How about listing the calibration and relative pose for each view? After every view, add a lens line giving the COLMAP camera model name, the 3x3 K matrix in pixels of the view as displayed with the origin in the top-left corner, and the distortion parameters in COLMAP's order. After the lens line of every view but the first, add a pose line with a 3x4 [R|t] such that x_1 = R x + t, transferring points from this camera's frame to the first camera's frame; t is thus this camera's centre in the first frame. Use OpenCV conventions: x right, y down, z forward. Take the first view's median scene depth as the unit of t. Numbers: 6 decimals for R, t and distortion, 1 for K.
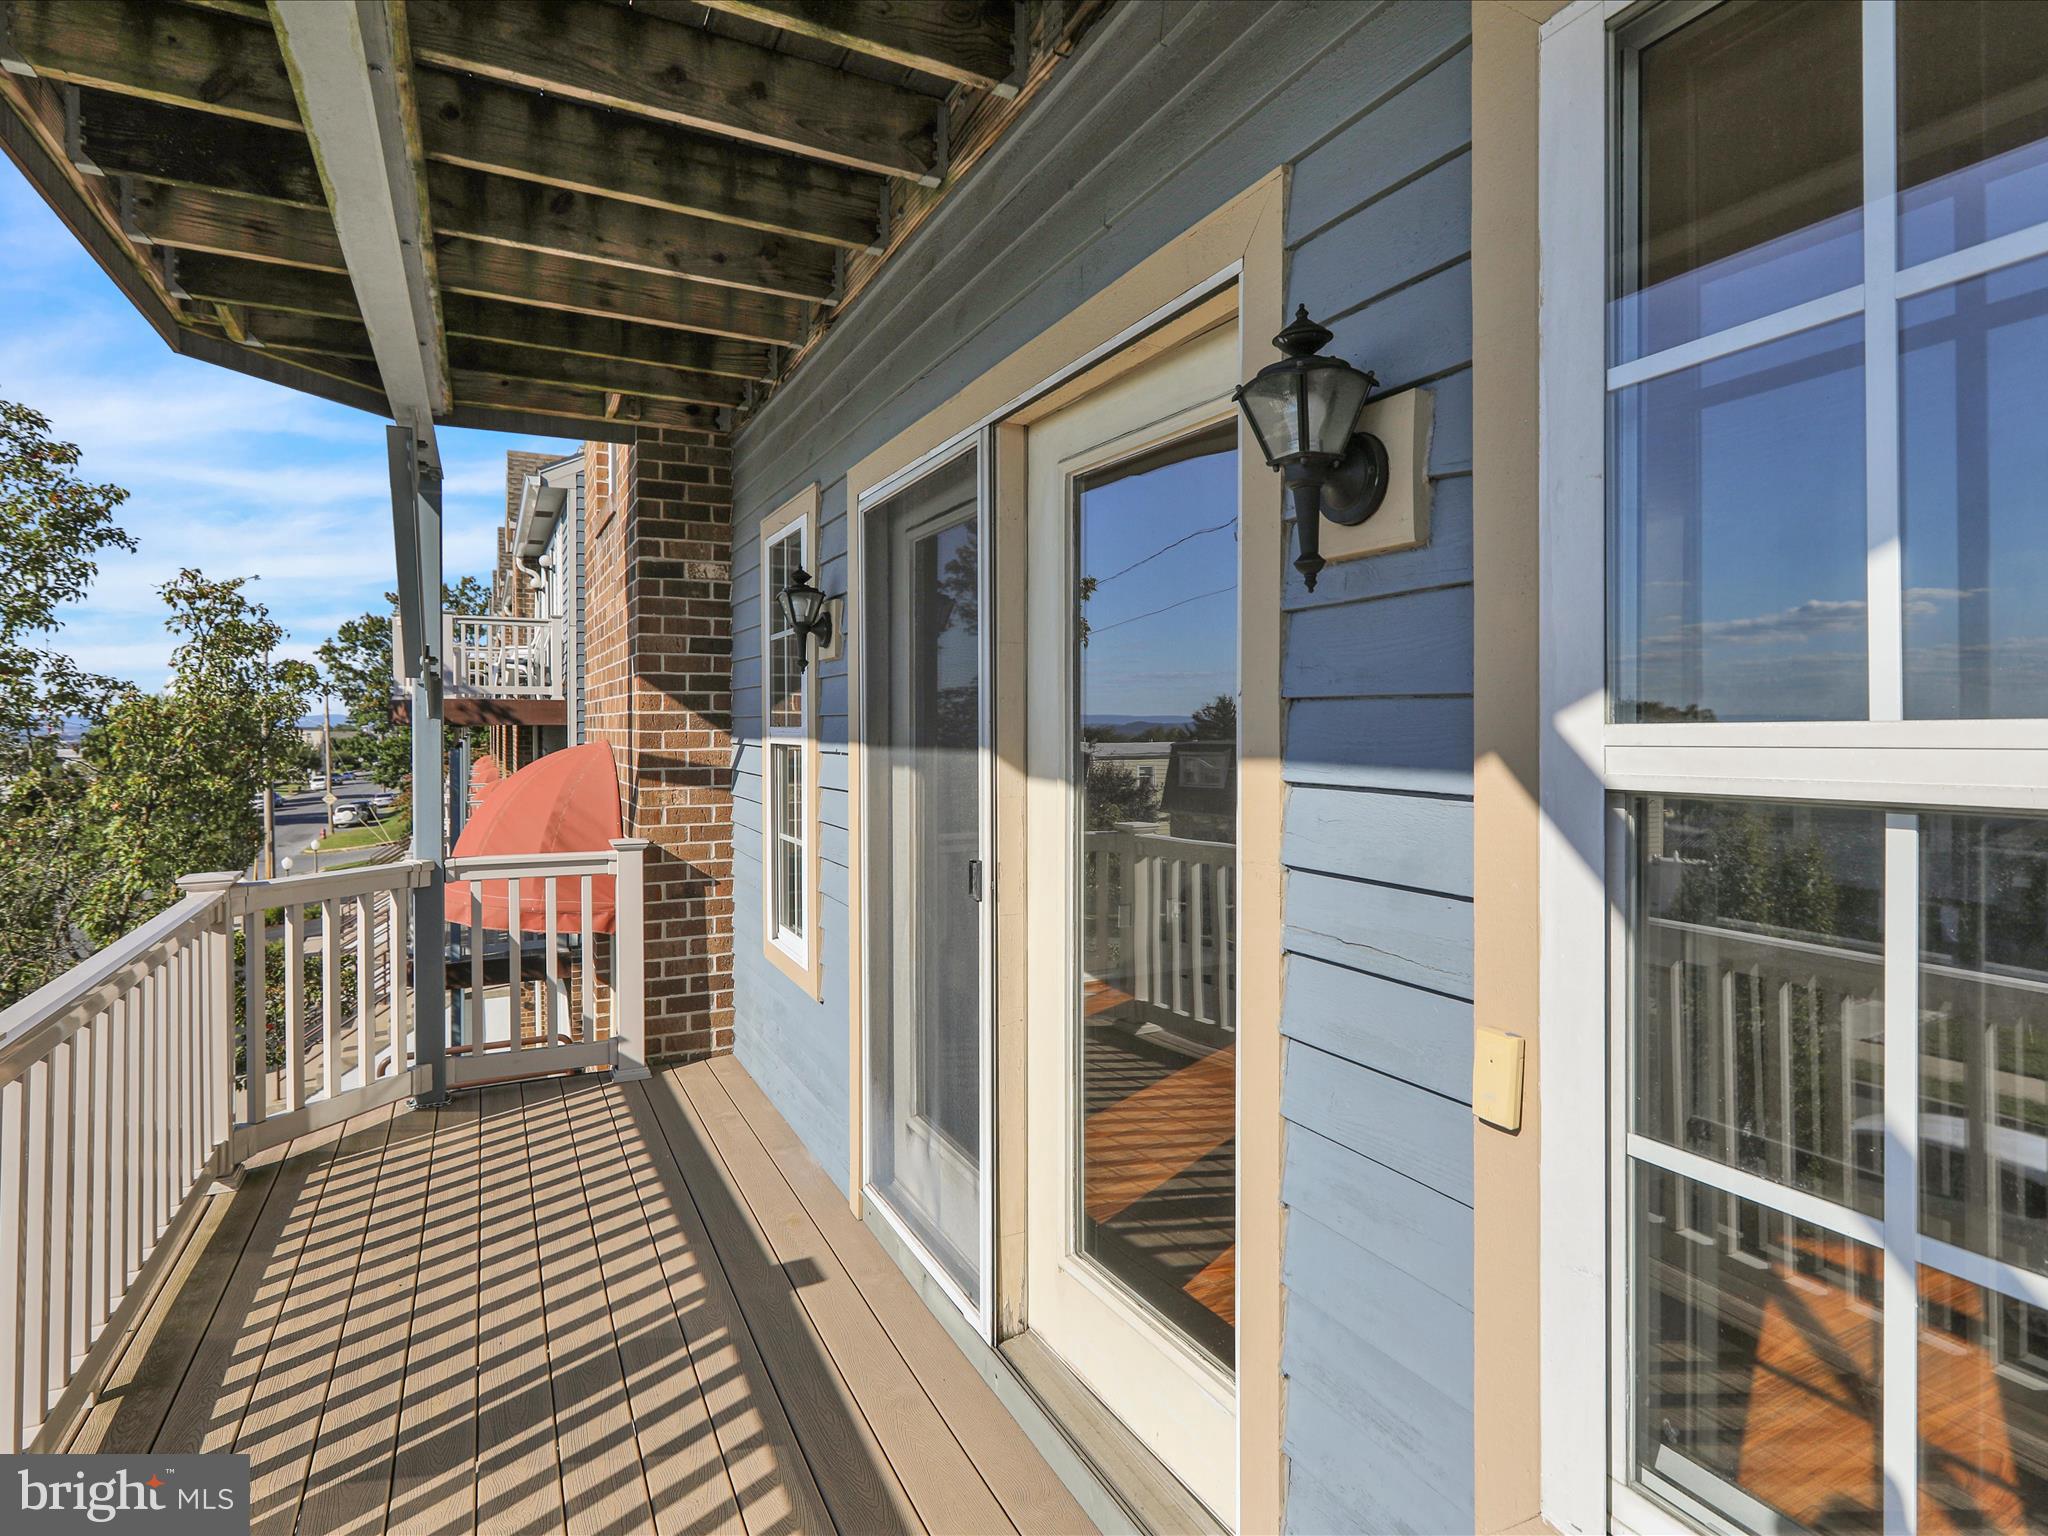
lens RADIAL K [[1073.7, 0, 1020.5], [0, 1073.7, 725.4], [0, 0, 1]] dist [-0.000494, -0.000191]
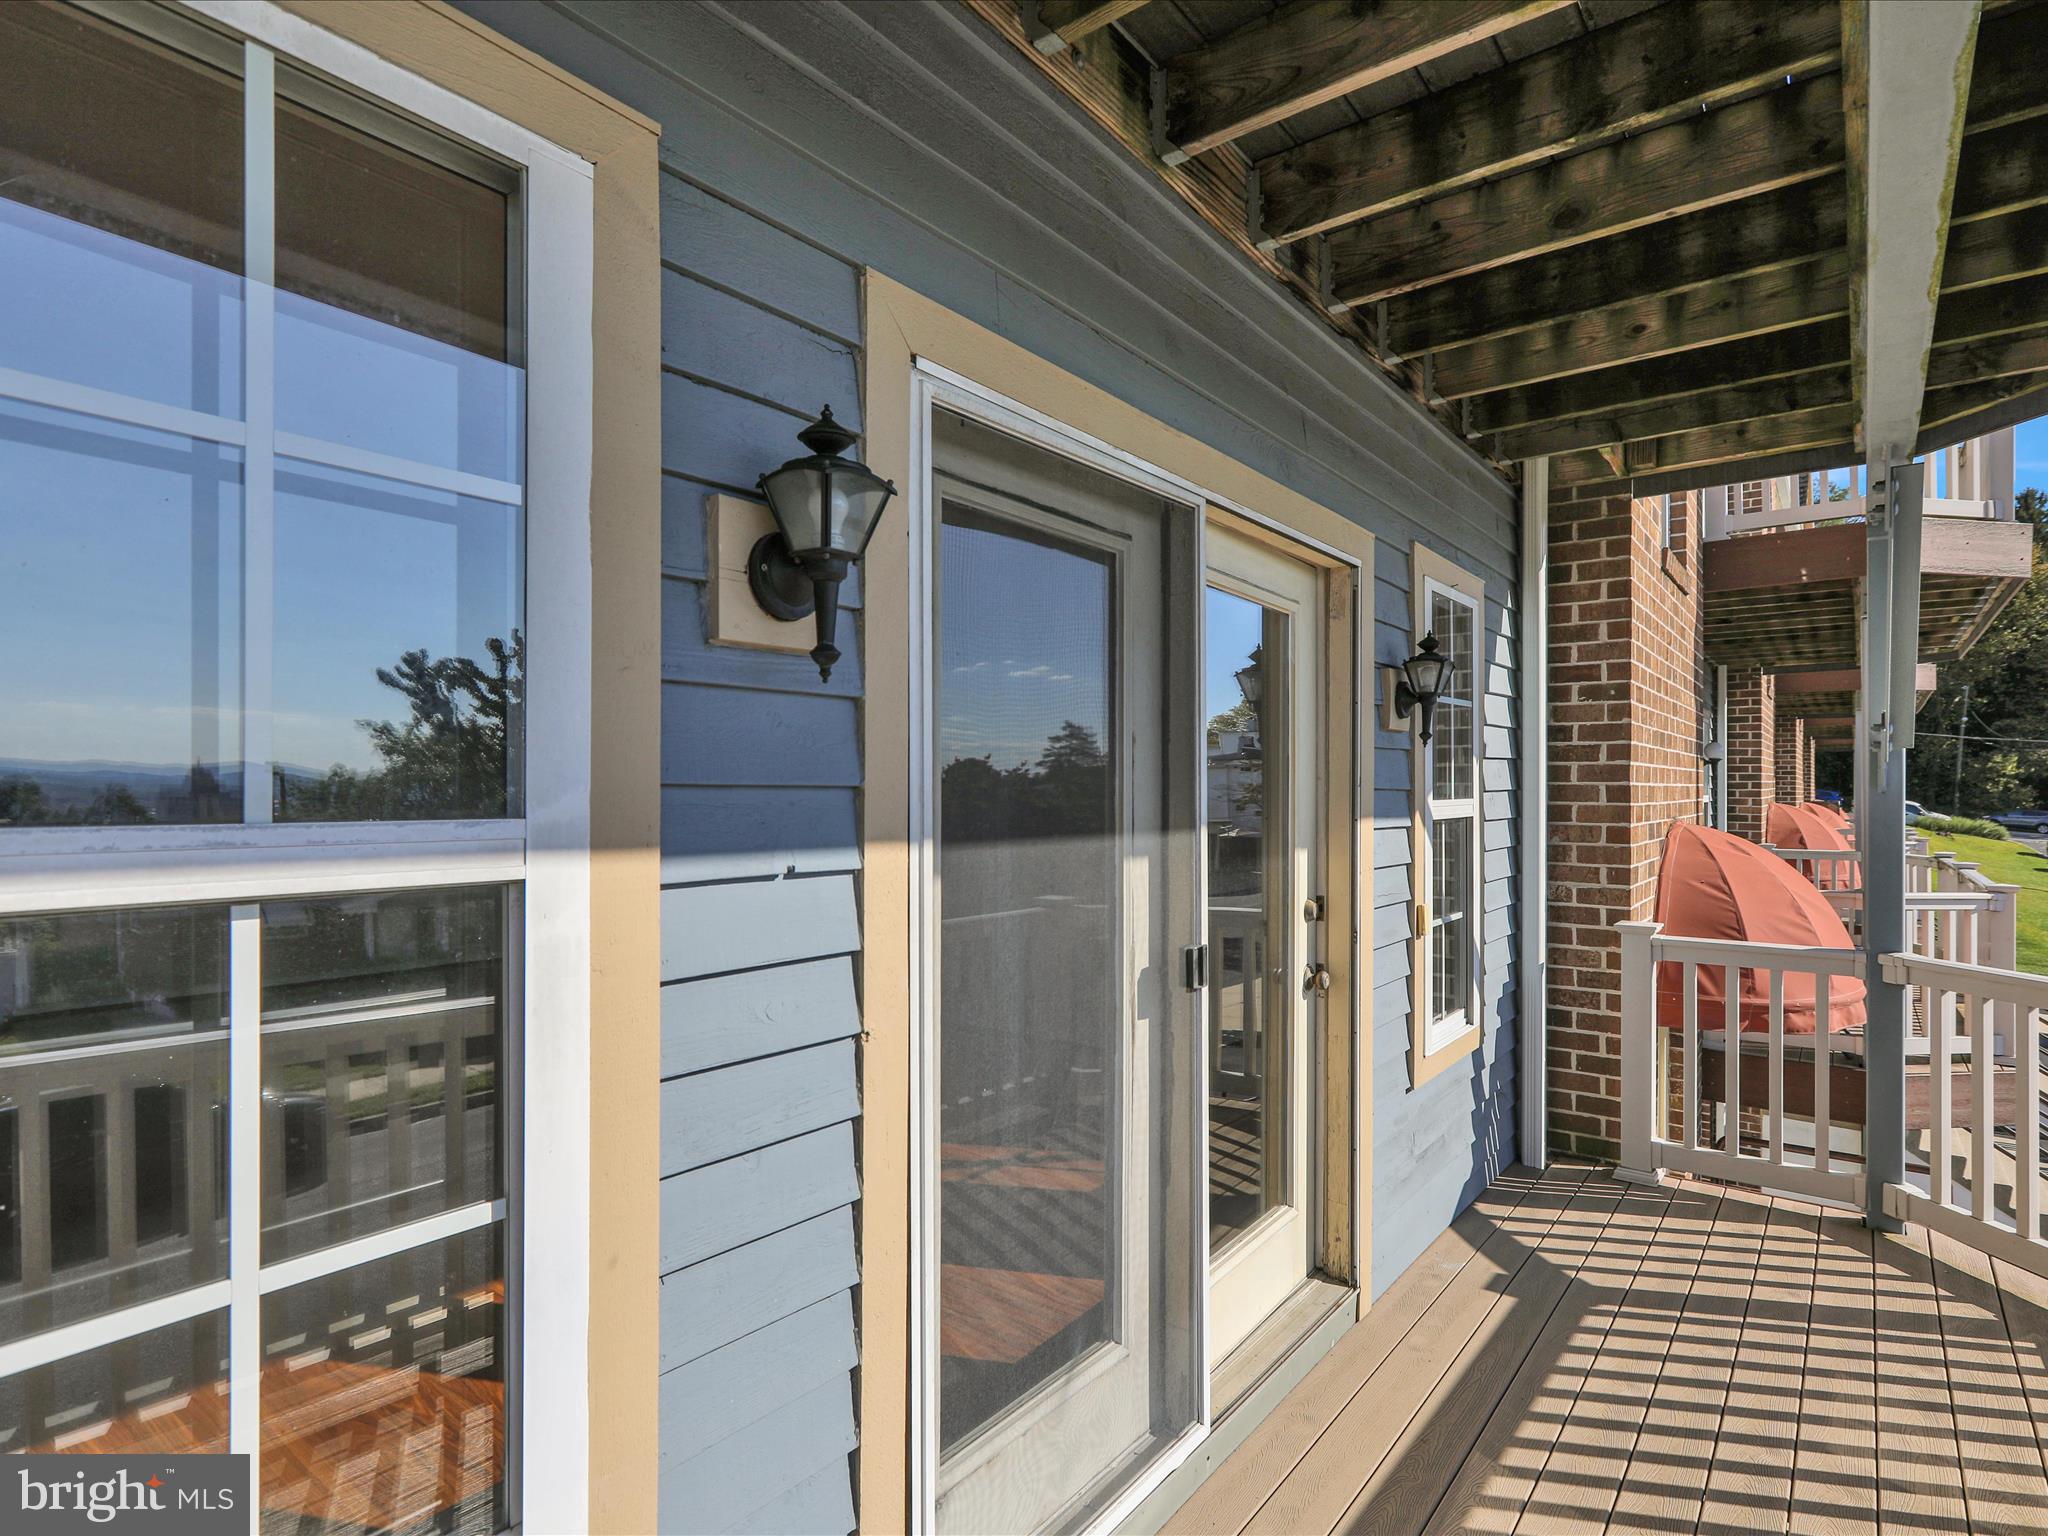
lens RADIAL K [[1109.8, 0, 1028.8], [0, 1109.8, 799.6], [0, 0, 1]] dist [0.000835, 0.000130]
pose [[-0.447483, 0.000124, 0.894293, -0.454158], [0.002660, 0.999996, 0.001193, -0.015459], [-0.894289, 0.002912, -0.447481, 0.856391]]
